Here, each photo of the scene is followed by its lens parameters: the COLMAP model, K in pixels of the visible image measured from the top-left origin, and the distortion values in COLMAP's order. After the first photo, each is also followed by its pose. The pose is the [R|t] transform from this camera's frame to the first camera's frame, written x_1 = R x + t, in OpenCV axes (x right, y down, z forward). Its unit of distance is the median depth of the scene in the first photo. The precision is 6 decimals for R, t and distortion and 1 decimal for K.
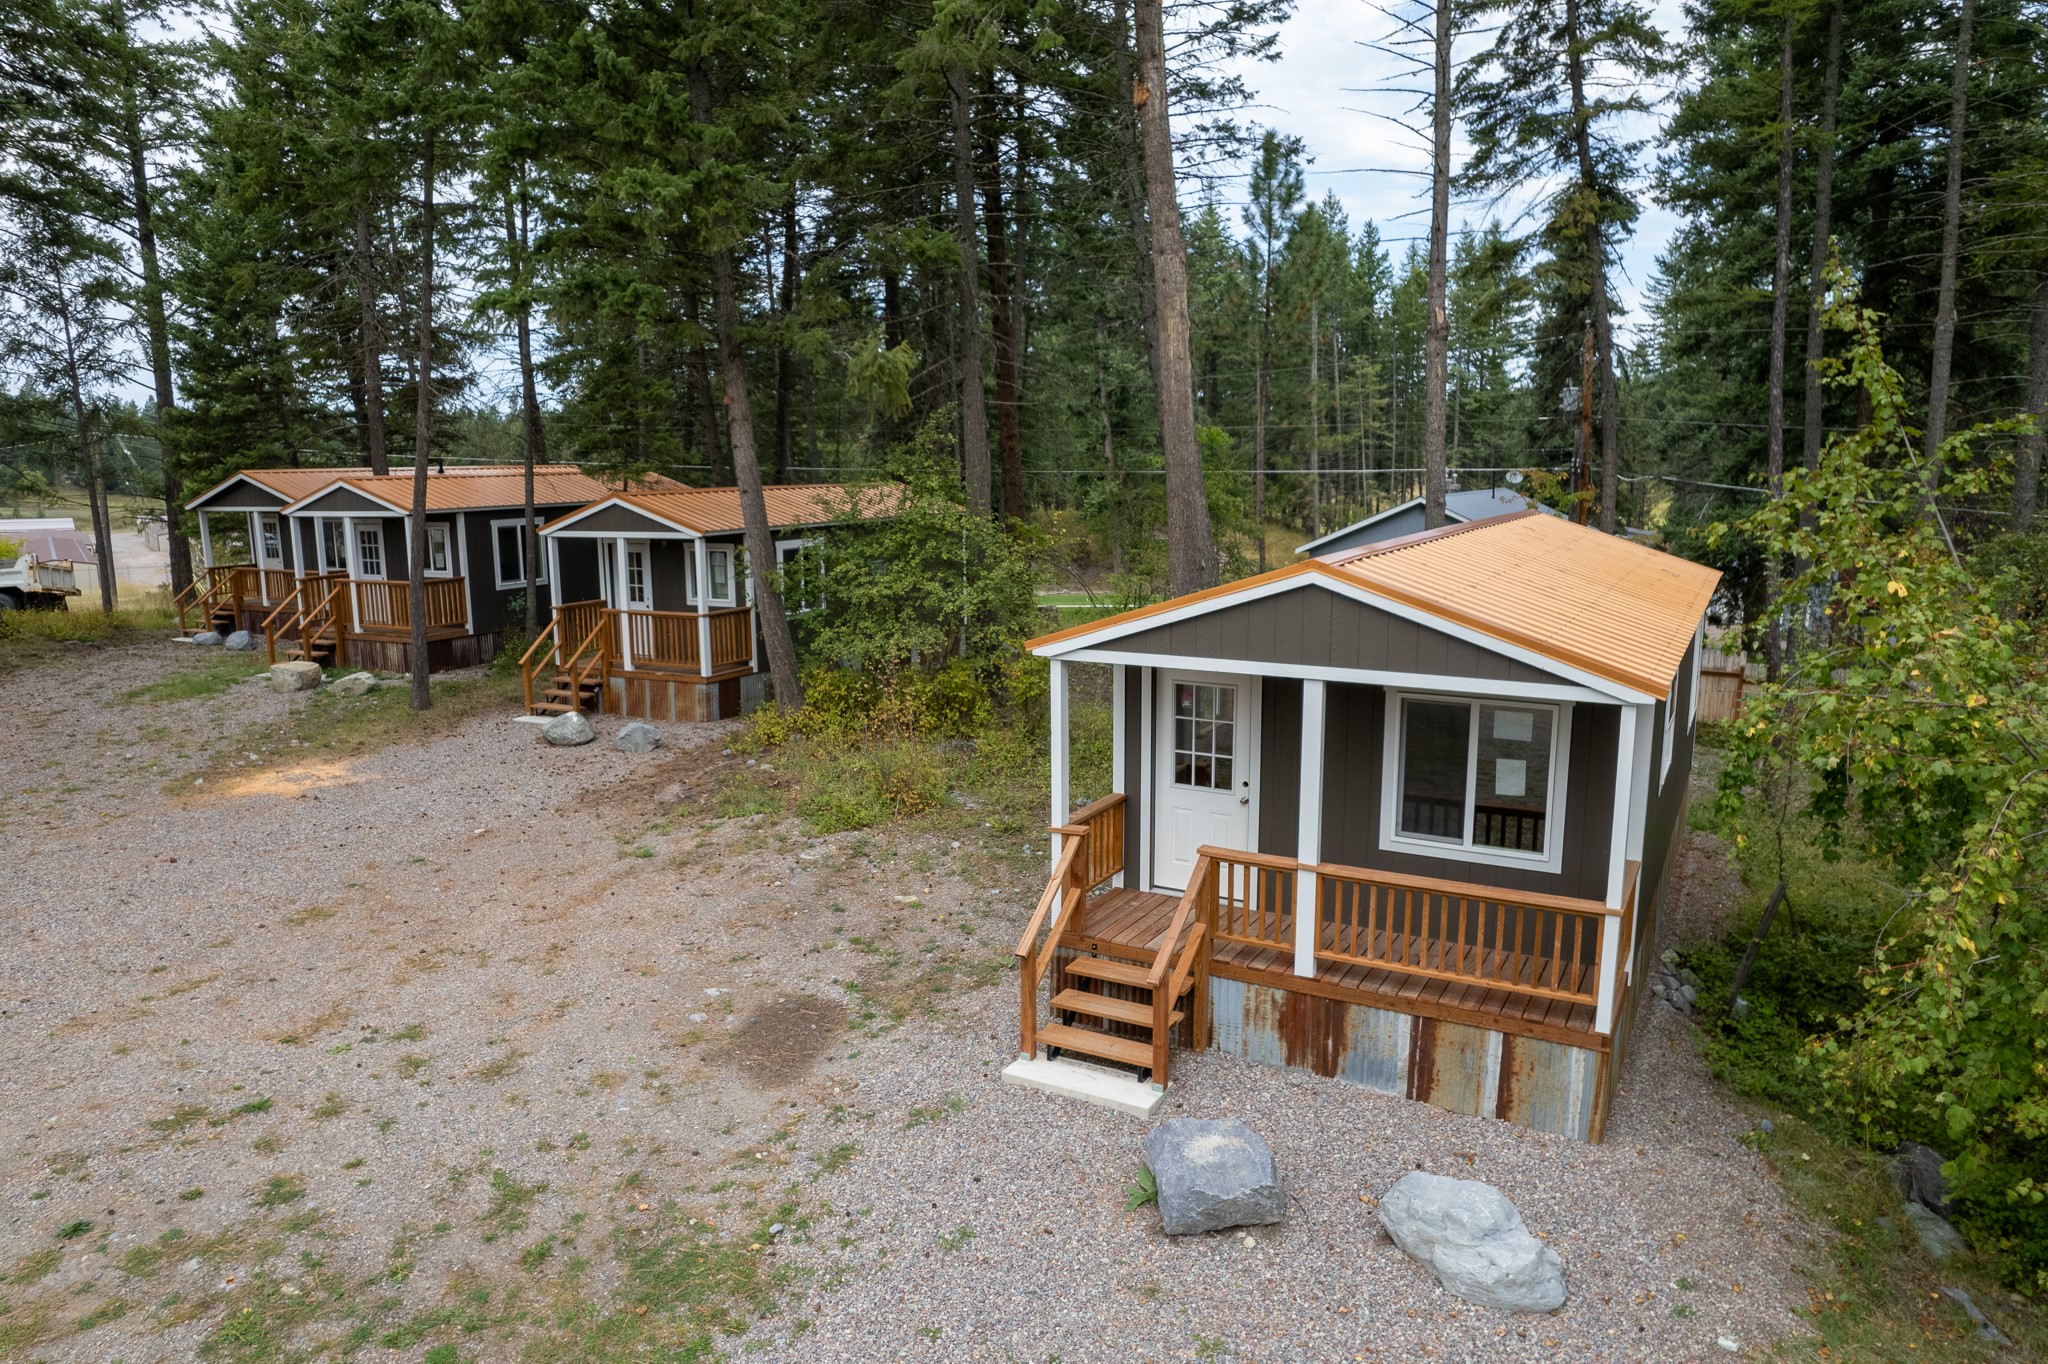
lens RADIAL K [[1285.2, 0, 1024.0], [0, 1285.2, 682.0], [0, 0, 1]] dist [-0.098149, 0.073356]
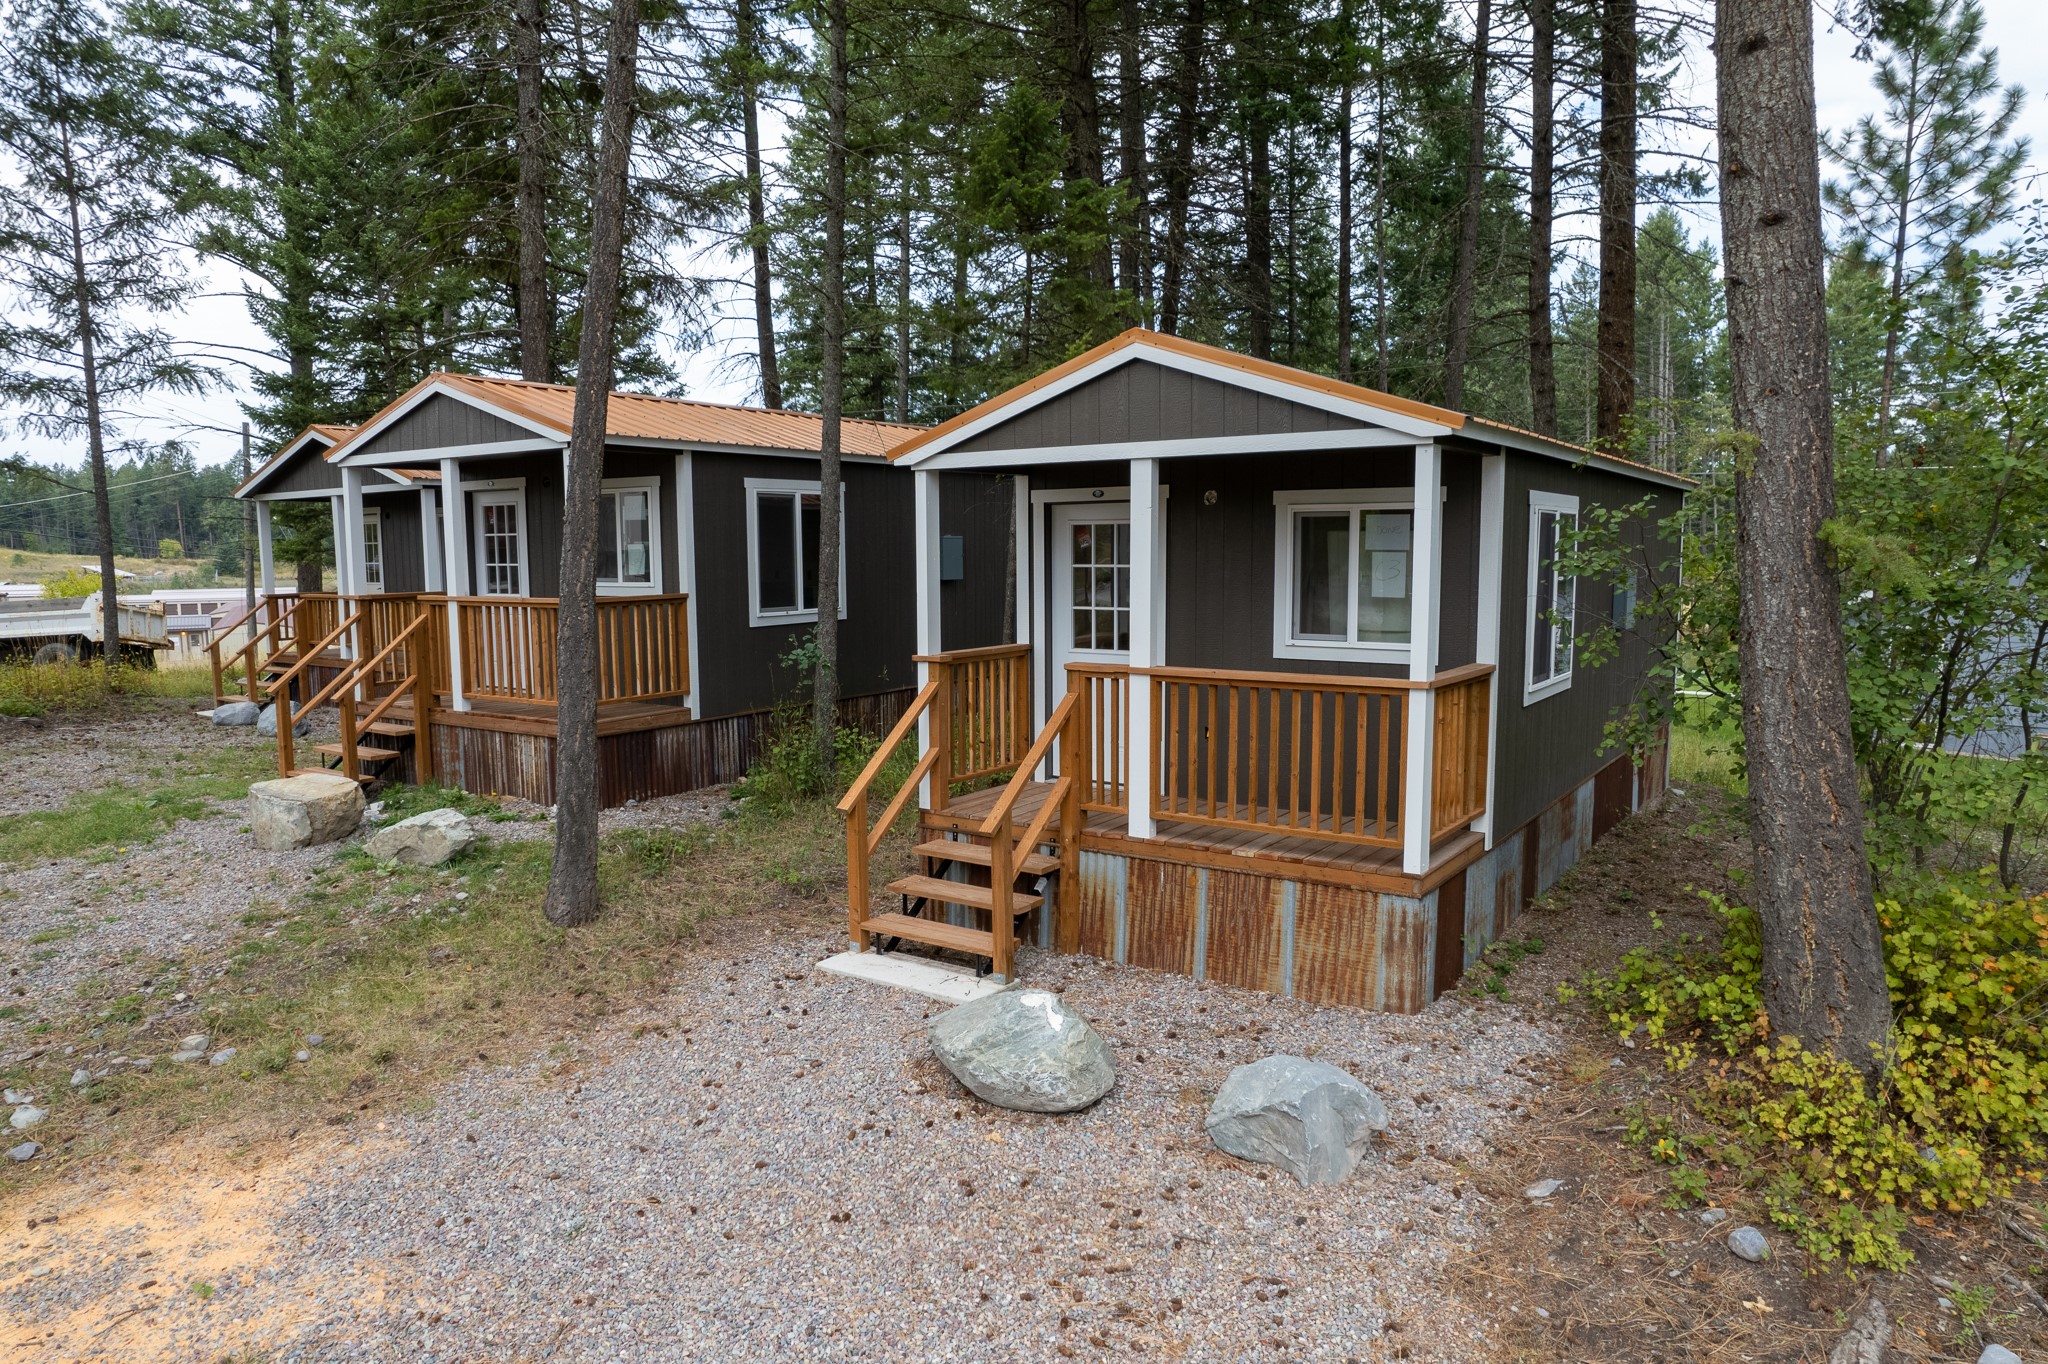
lens RADIAL K [[1285.2, 0, 1024.0], [0, 1285.2, 682.0], [0, 0, 1]] dist [-0.098149, 0.073356]
pose [[0.990961, 0.016890, -0.133083, -0.309670], [-0.025383, 0.997730, -0.062380, -0.030787], [0.131727, 0.065195, 0.989140, 0.668565]]
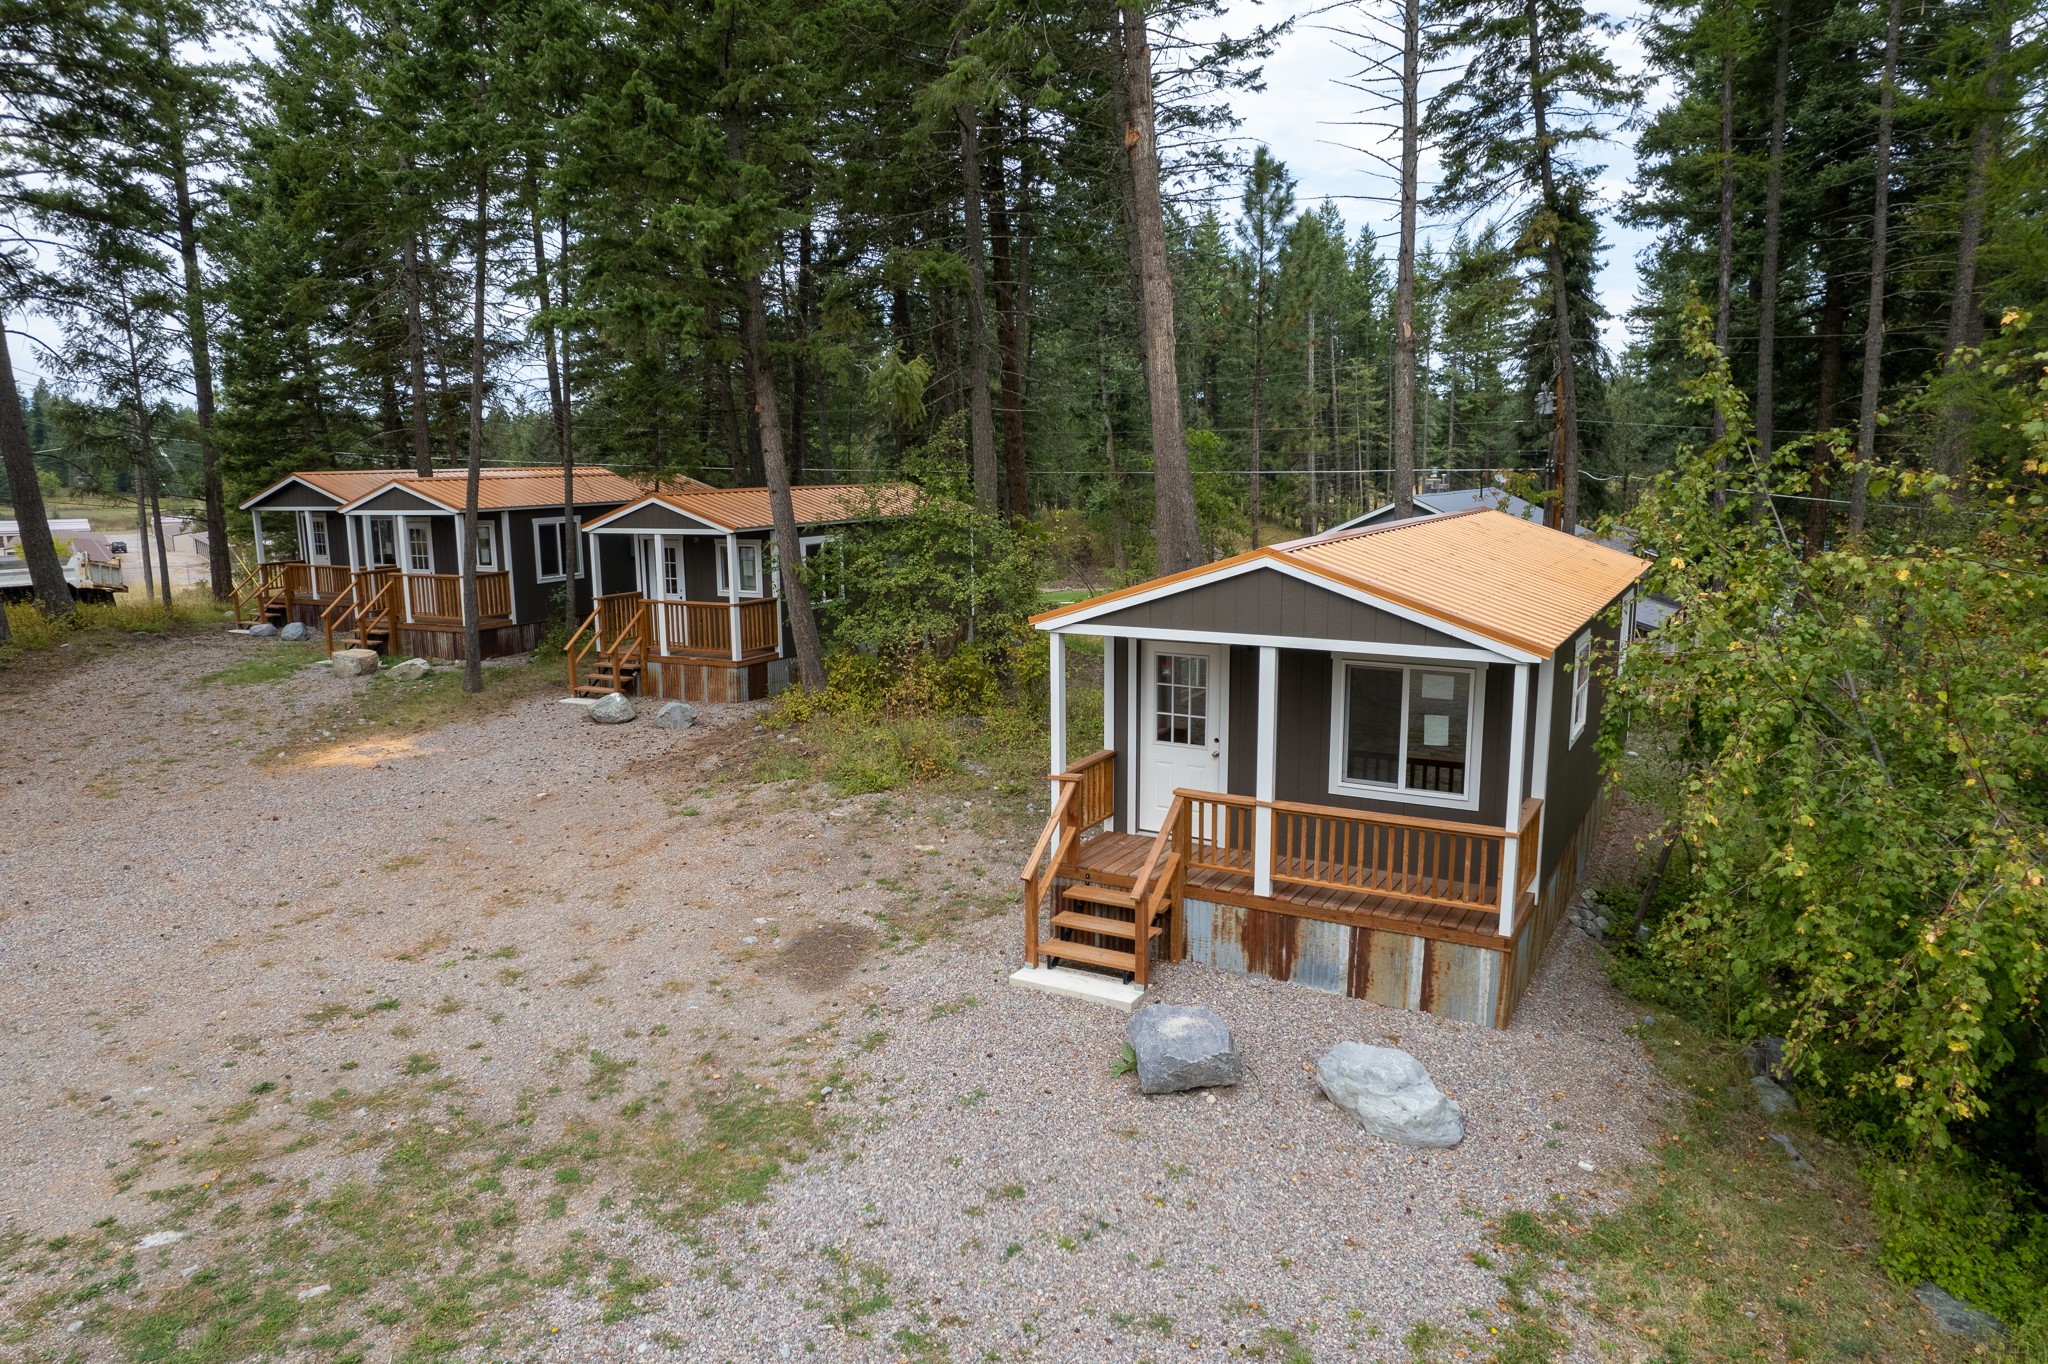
lens RADIAL K [[1285.2, 0, 1024.0], [0, 1285.2, 682.0], [0, 0, 1]] dist [-0.098149, 0.073356]
pose [[0.999995, -0.000843, -0.003081, 0.000051], [0.000843, 1.000000, 0.000090, 0.013944], [0.003081, -0.000092, 0.999995, -0.093368]]
